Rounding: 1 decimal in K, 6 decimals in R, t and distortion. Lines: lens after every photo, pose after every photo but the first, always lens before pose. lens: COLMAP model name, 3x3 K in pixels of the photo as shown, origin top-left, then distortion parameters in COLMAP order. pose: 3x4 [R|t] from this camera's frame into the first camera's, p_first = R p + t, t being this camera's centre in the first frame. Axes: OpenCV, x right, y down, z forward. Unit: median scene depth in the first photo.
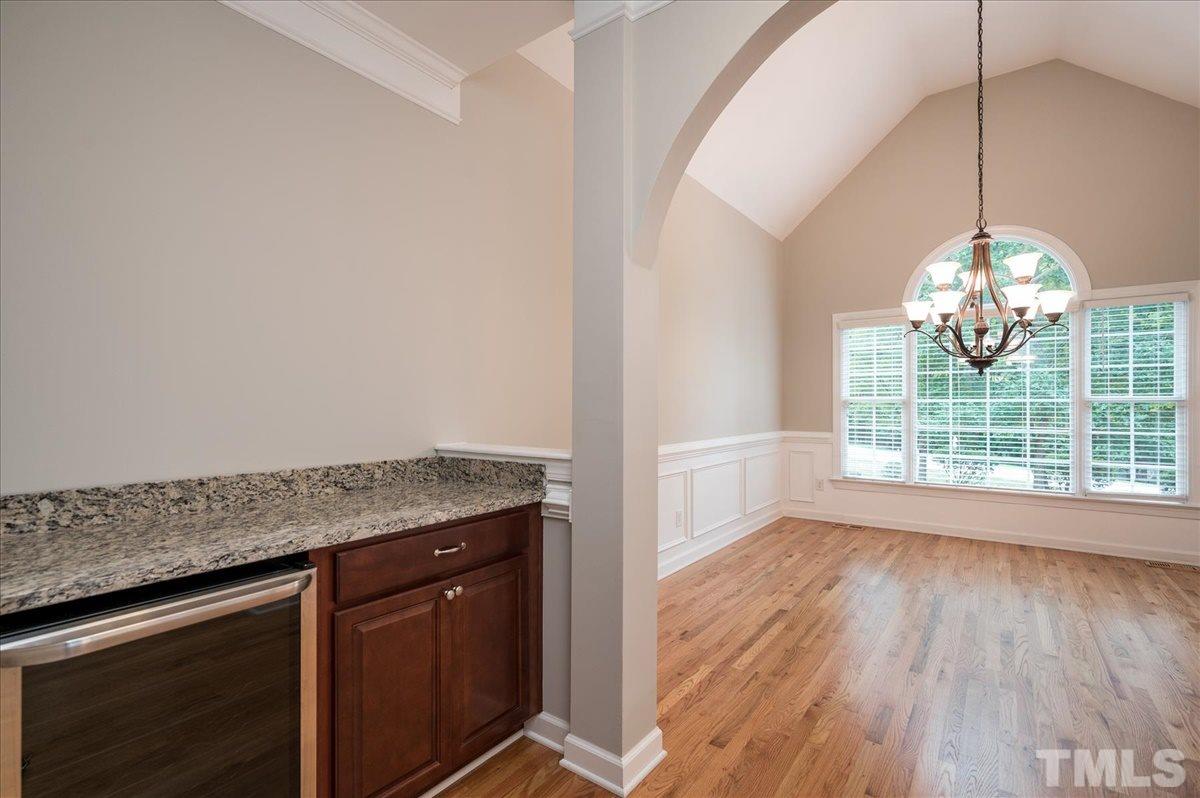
lens RADIAL K [[549.5, 0, 602.0], [0, 549.5, 401.4], [0, 0, 1]] dist [0.003741, -0.001175]
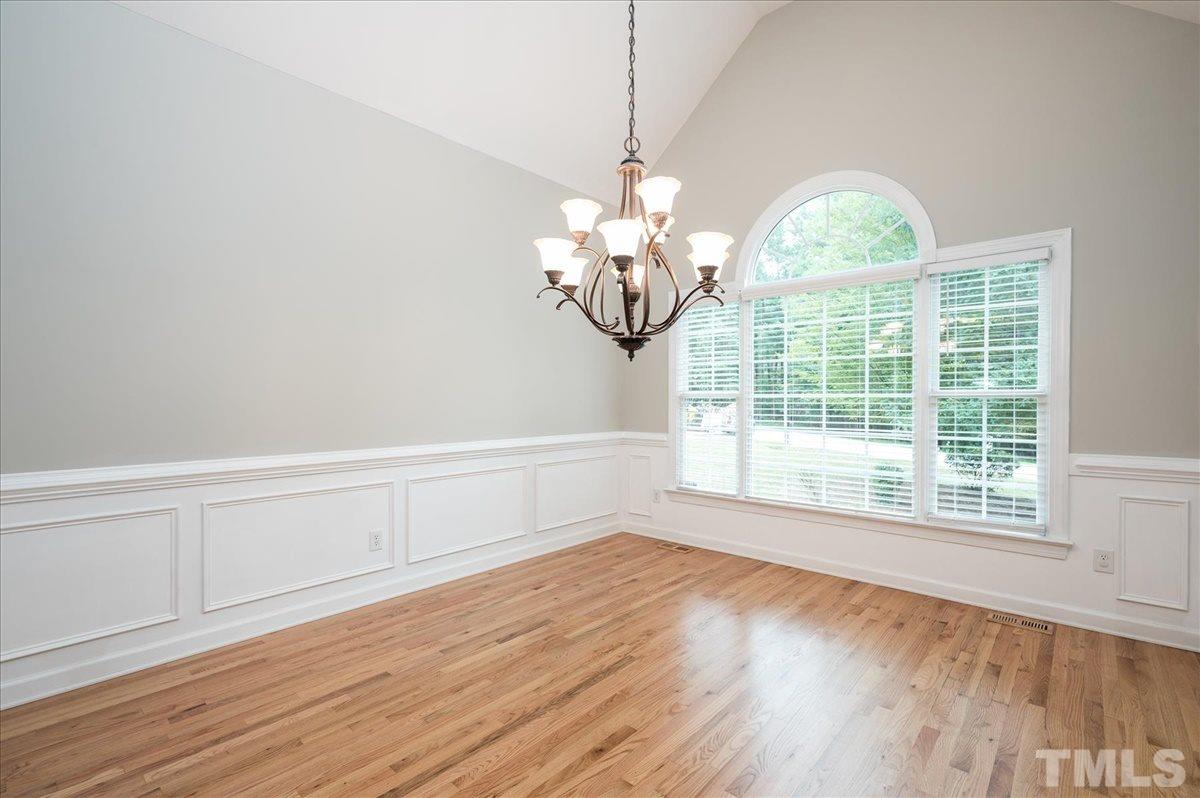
lens RADIAL K [[549.5, 0, 592.0], [0, 549.5, 401.2], [0, 0, 1]] dist [0.003741, -0.001175]
pose [[0.995533, 0.001175, -0.094403, 0.520421], [-0.000336, 0.999960, 0.008907, -0.000451], [0.094409, -0.008835, 0.995494, 0.214722]]
